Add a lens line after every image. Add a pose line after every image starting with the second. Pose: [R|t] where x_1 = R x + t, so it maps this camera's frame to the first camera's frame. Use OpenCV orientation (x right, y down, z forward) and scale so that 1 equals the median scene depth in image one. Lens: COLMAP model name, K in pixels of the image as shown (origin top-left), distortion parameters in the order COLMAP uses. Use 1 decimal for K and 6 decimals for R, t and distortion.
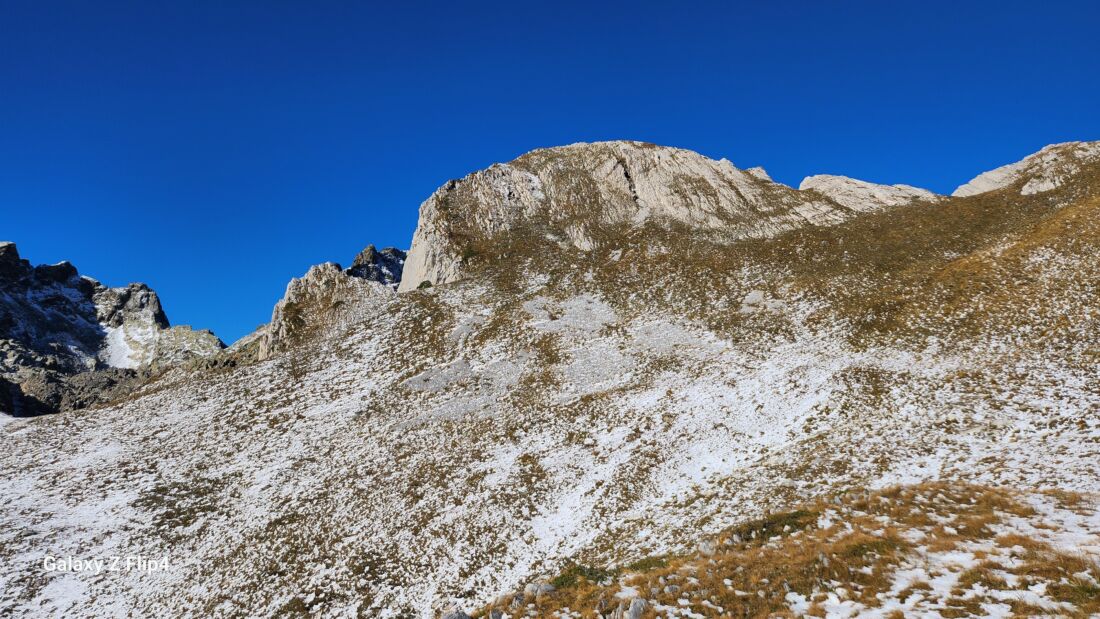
lens RADIAL K [[743.4, 0, 547.8], [0, 743.4, 308.7], [0, 0, 1]] dist [0.010840, -0.002106]
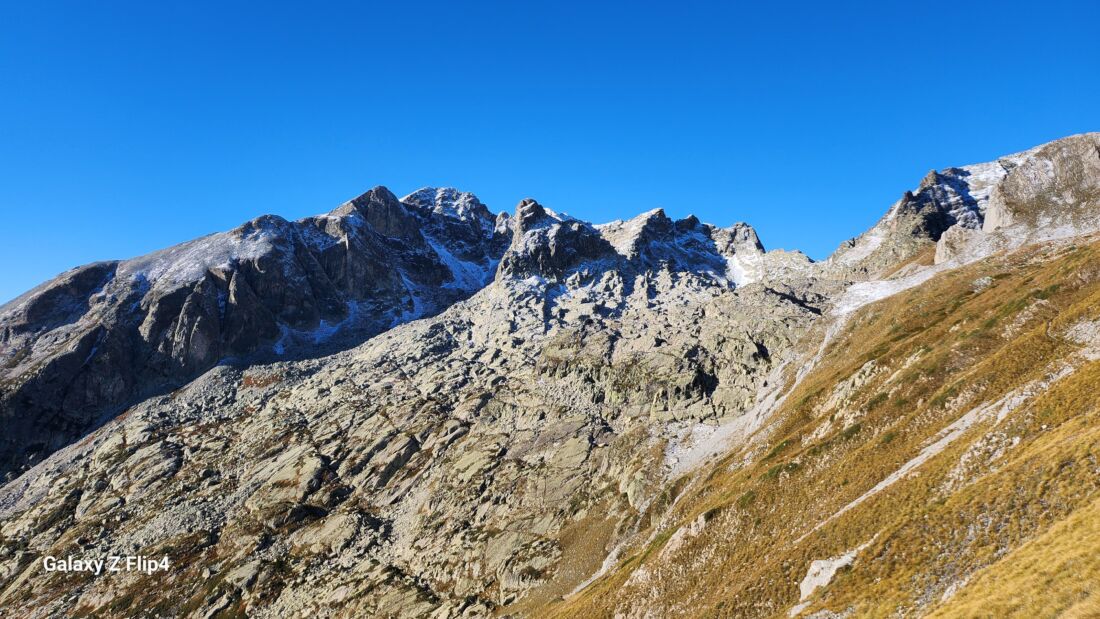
lens RADIAL K [[743.4, 0, 543.8], [0, 743.4, 311.9], [0, 0, 1]] dist [0.010840, -0.002106]
pose [[0.763009, -0.070736, -0.642506, 0.062481], [0.150842, 0.986035, 0.070576, -0.035489], [0.628541, -0.150767, 0.763024, -0.452820]]
